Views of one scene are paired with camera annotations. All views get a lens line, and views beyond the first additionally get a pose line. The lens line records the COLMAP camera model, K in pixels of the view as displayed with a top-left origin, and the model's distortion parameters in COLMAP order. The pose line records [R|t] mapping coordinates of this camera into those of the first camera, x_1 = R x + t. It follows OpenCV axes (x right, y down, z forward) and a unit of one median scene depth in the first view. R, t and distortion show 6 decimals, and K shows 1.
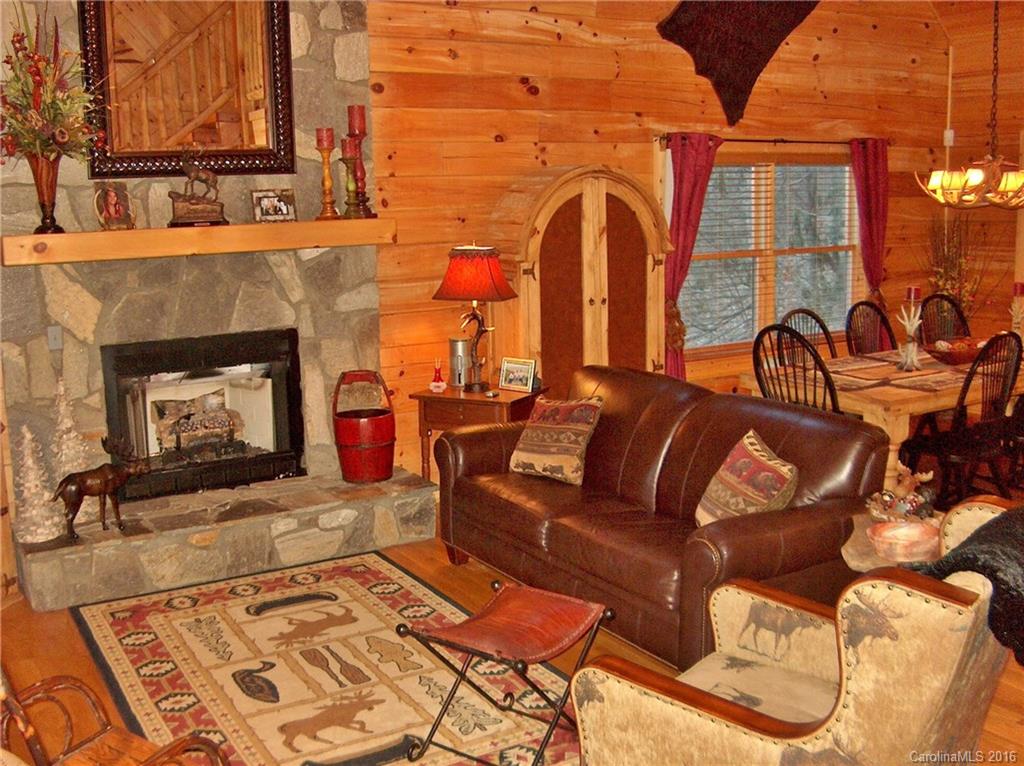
lens RADIAL K [[1102.3, 0, 512.0], [0, 1102.3, 383.0], [0, 0, 1]] dist [-0.126936, 0.046791]
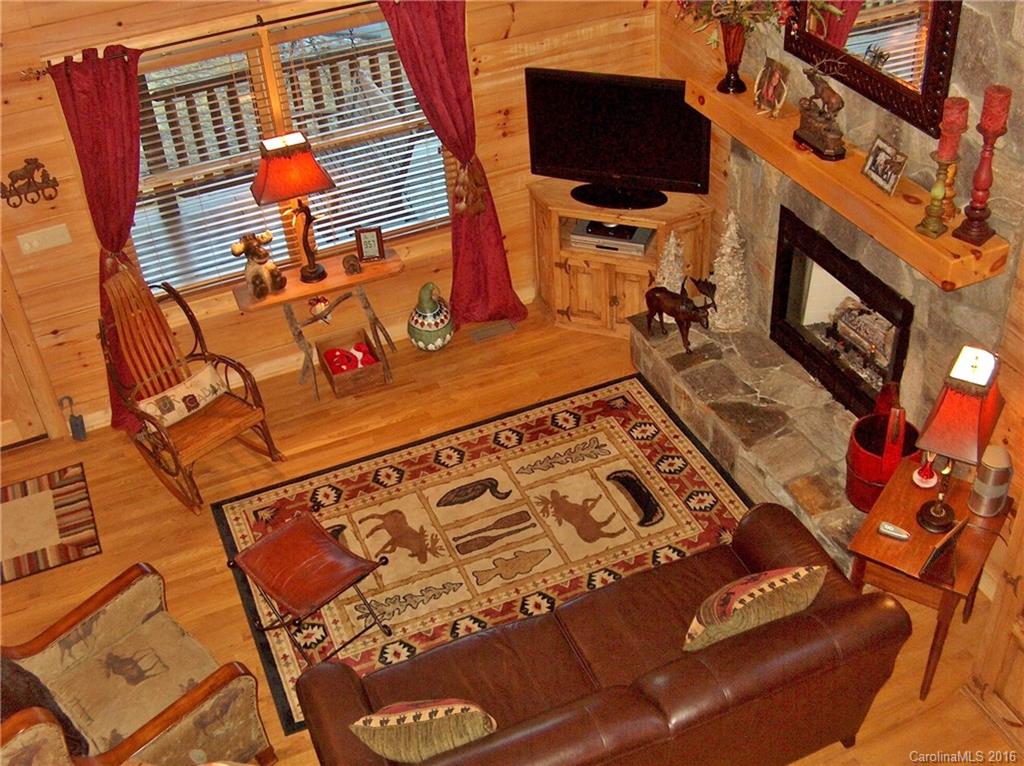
lens RADIAL K [[1164.8, 0, 512.0], [0, 1164.8, 383.0], [0, 0, 1]] dist [-0.118030, 0.033474]
pose [[-0.141756, 0.628322, -0.764930, 0.738813], [-0.106442, 0.758578, 0.642830, -0.722341], [0.984162, 0.172545, -0.040653, 1.043719]]
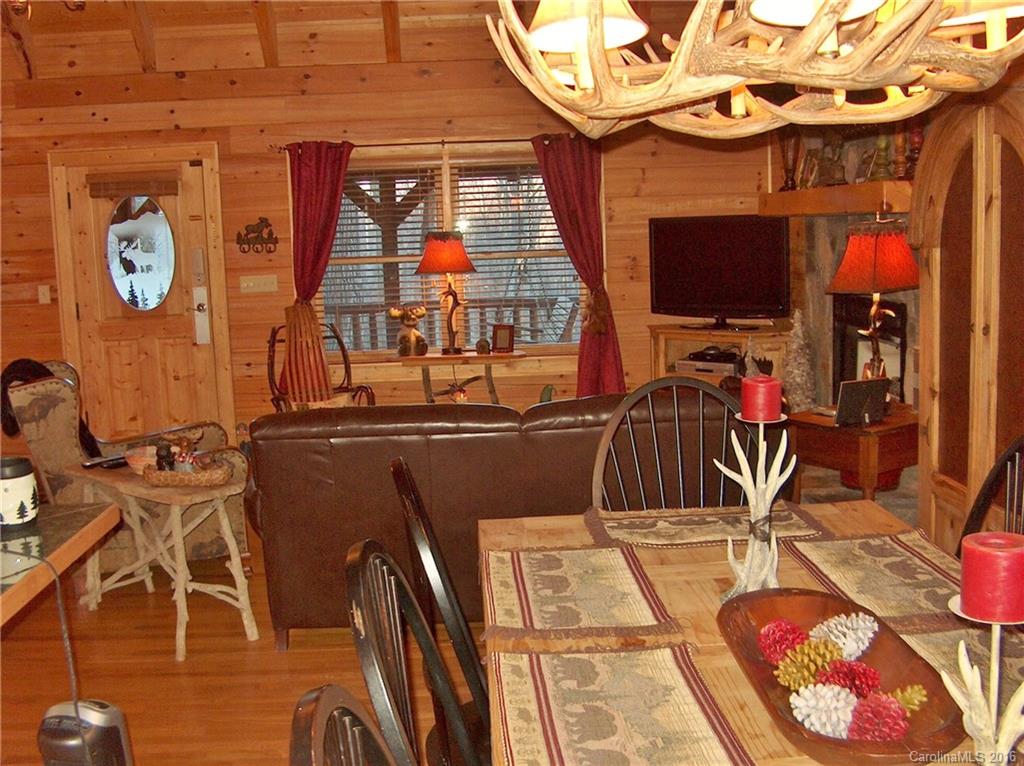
lens RADIAL K [[1131.8, 0, 512.0], [0, 1131.8, 383.0], [0, 0, 1]] dist [-0.105604, 0.064251]
pose [[-0.465217, 0.166261, -0.869443, 1.056811], [-0.108359, 0.964120, 0.242346, -0.244190], [0.878539, 0.206955, -0.430509, 1.560266]]
